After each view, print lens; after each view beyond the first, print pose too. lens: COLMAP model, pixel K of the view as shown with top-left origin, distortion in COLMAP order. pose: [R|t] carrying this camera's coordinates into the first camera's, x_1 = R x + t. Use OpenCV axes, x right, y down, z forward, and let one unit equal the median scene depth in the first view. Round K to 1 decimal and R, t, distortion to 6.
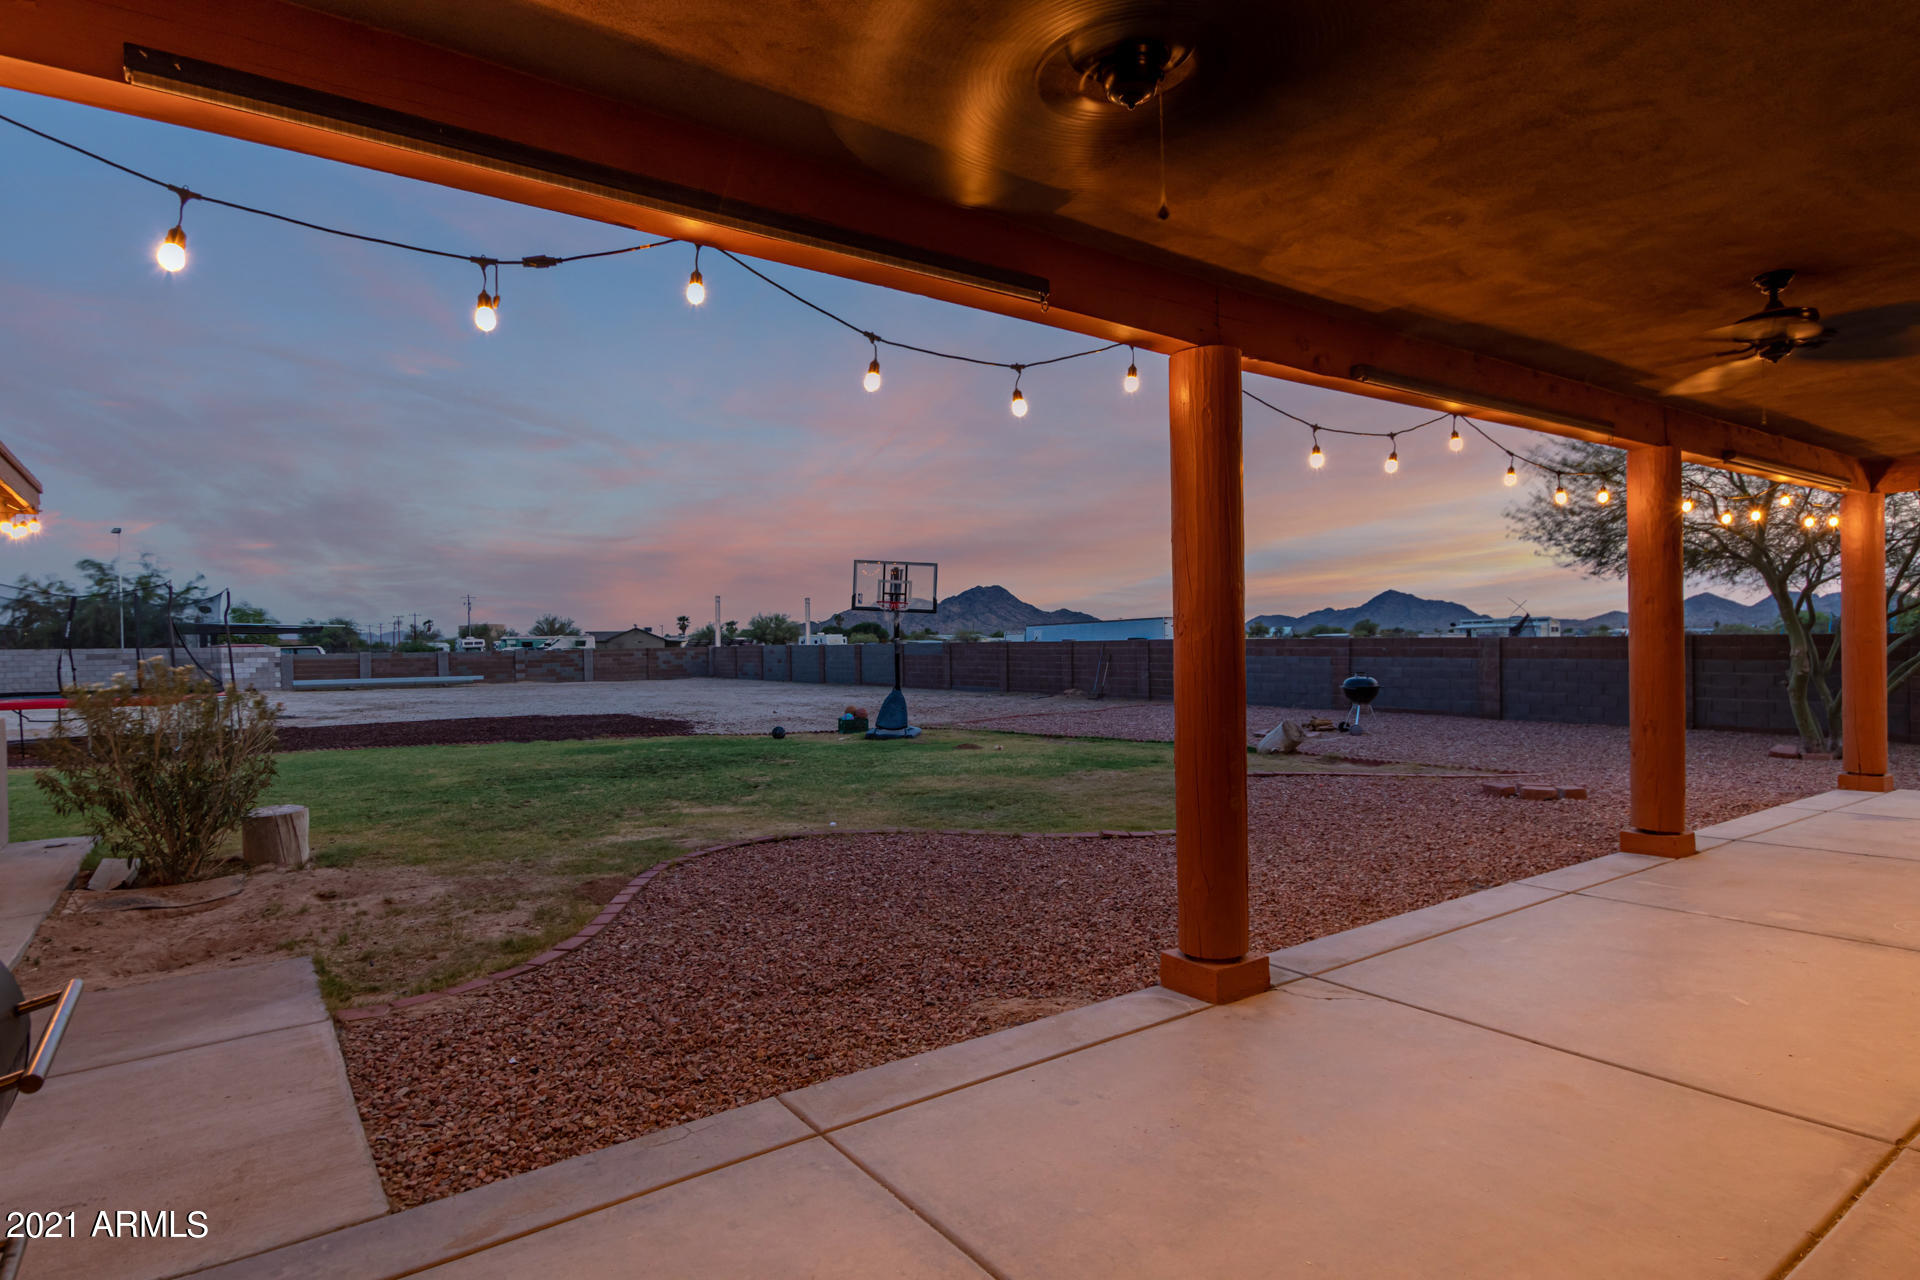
lens RADIAL K [[1014.2, 0, 960.0], [0, 1014.2, 640.0], [0, 0, 1]] dist [0.019576, -0.001178]
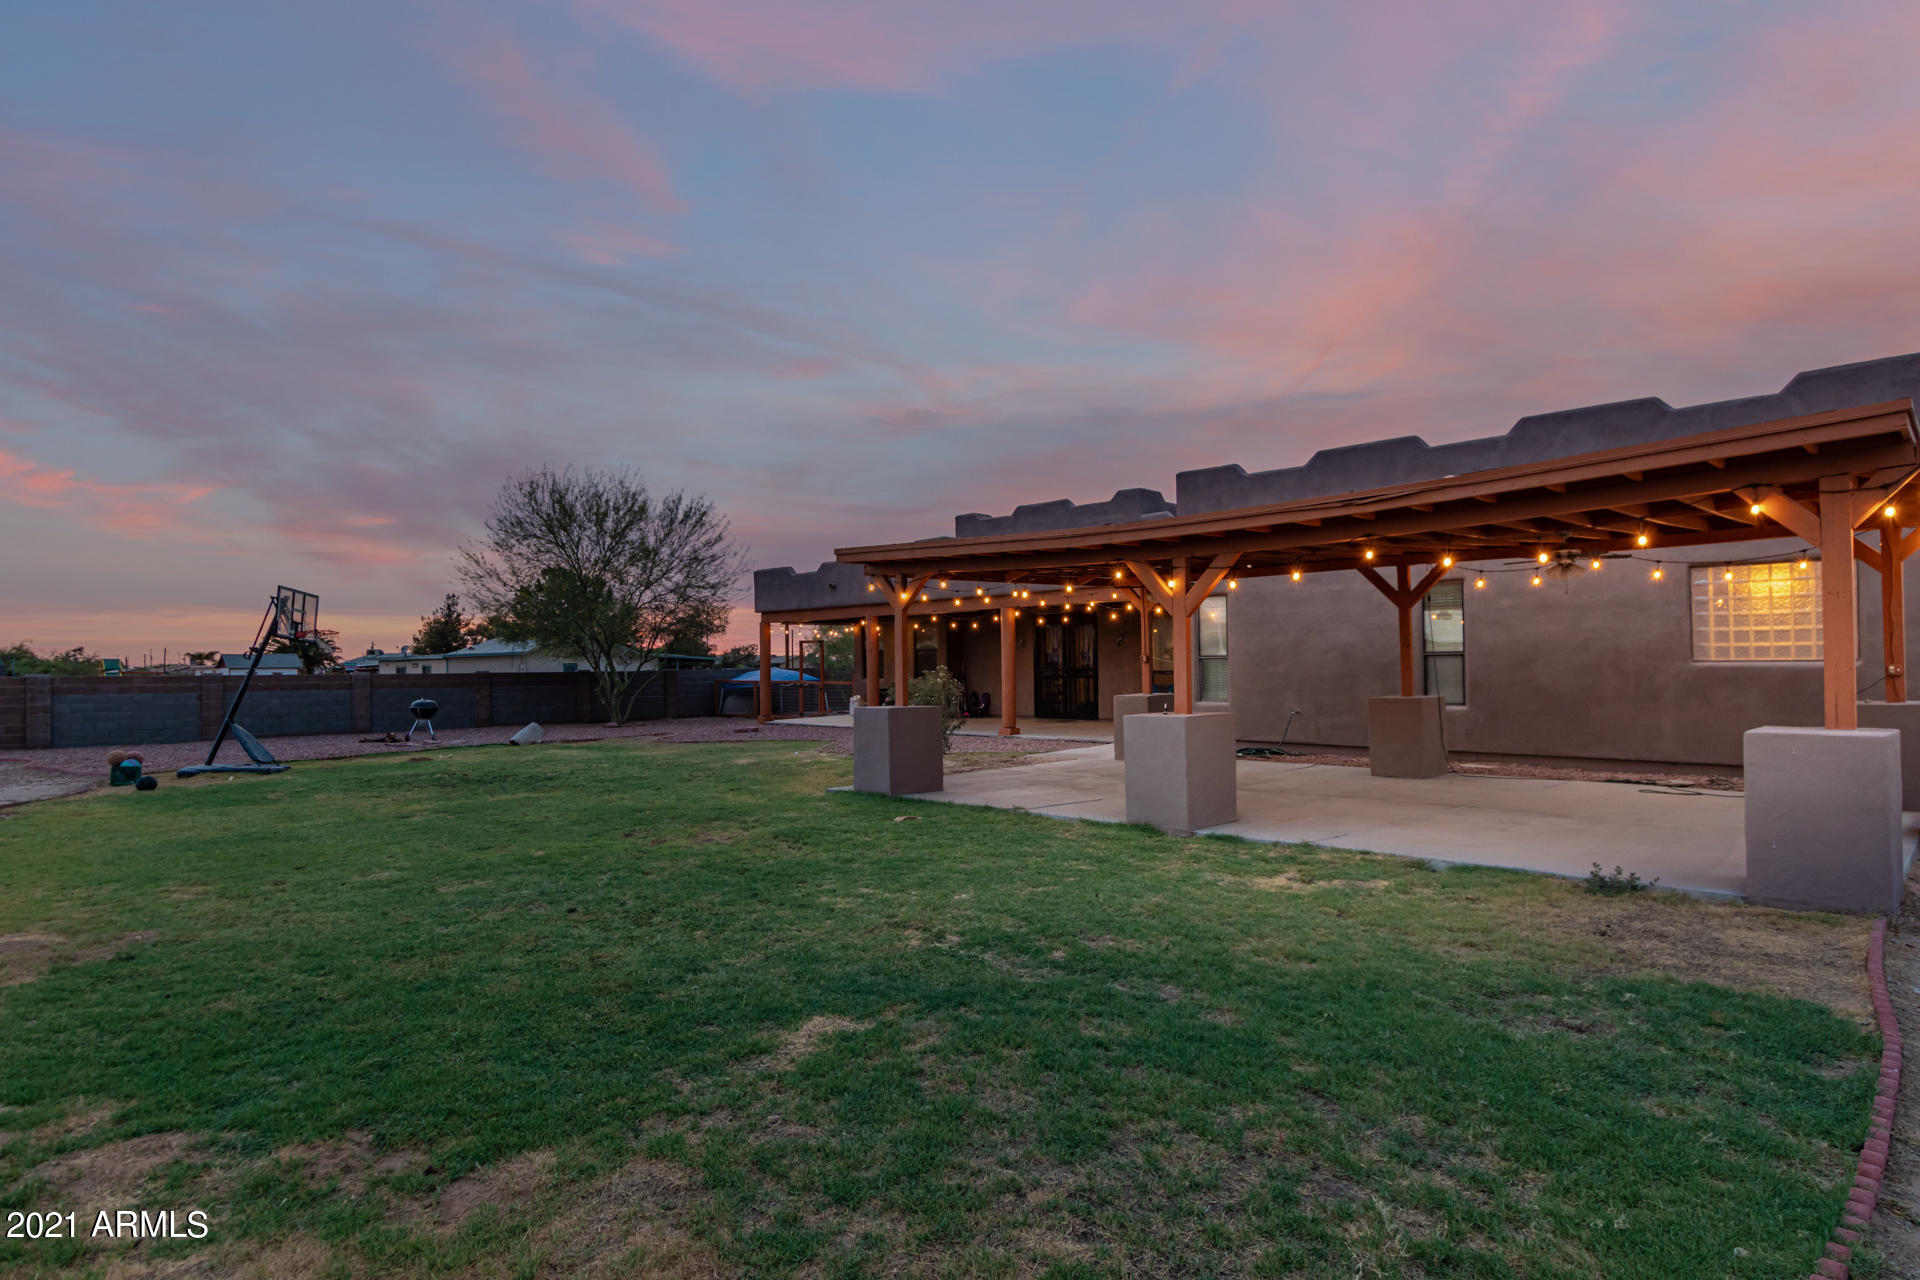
lens RADIAL K [[979.2, 0, 947.6], [0, 979.2, 650.0], [0, 0, 1]] dist [-0.004414, -0.000914]
pose [[-0.204753, 0.032429, 0.978276, -0.537851], [0.012872, 0.999454, -0.030437, 0.008573], [-0.978729, 0.006360, -0.205059, 0.283698]]
